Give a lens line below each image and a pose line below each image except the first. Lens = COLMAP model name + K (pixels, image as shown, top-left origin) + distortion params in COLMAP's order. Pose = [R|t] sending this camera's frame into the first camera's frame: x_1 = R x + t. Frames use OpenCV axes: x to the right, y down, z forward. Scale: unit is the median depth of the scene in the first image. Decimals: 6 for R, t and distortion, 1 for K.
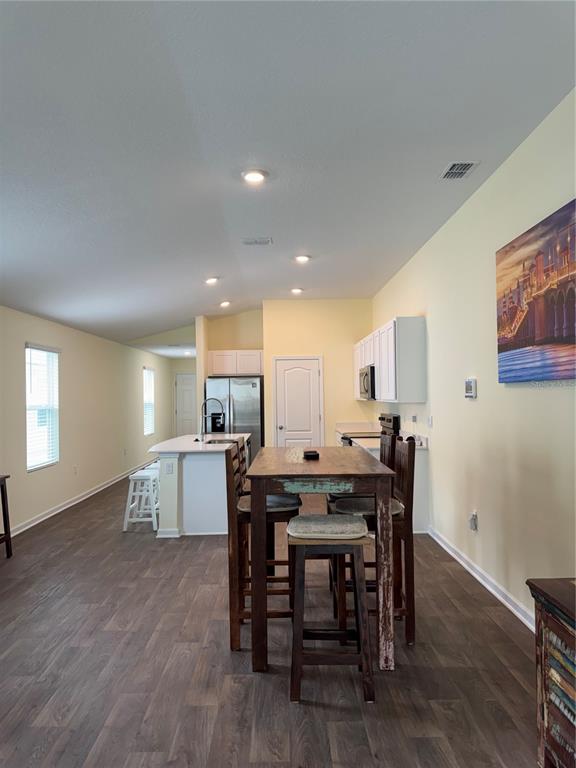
lens RADIAL K [[543.5, 0, 288.0], [0, 543.5, 384.0], [0, 0, 1]] dist [0.010187, 0.001973]
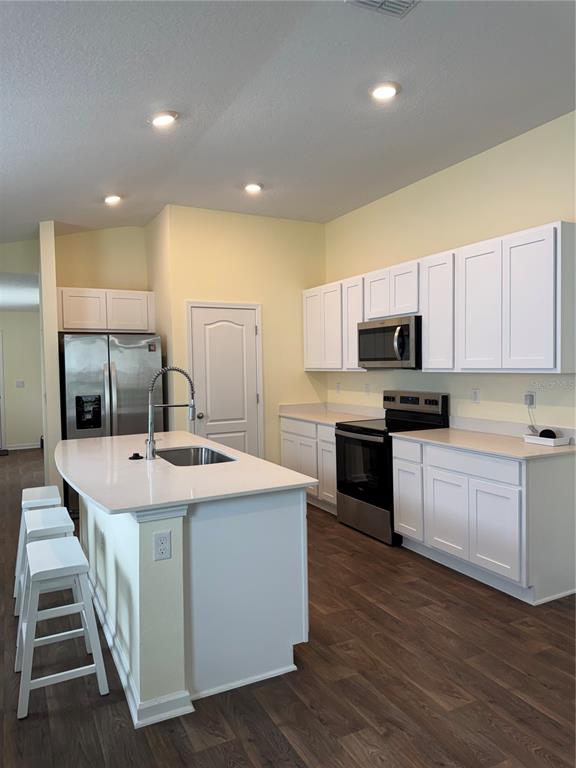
lens RADIAL K [[539.4, 0, 286.2], [0, 539.4, 395.0], [0, 0, 1]] dist [-0.007399, -0.002487]
pose [[0.898646, -0.024443, 0.437993, -0.195752], [-0.005786, 0.997699, 0.067550, 0.013008], [-0.438637, -0.063238, 0.896437, 0.398648]]
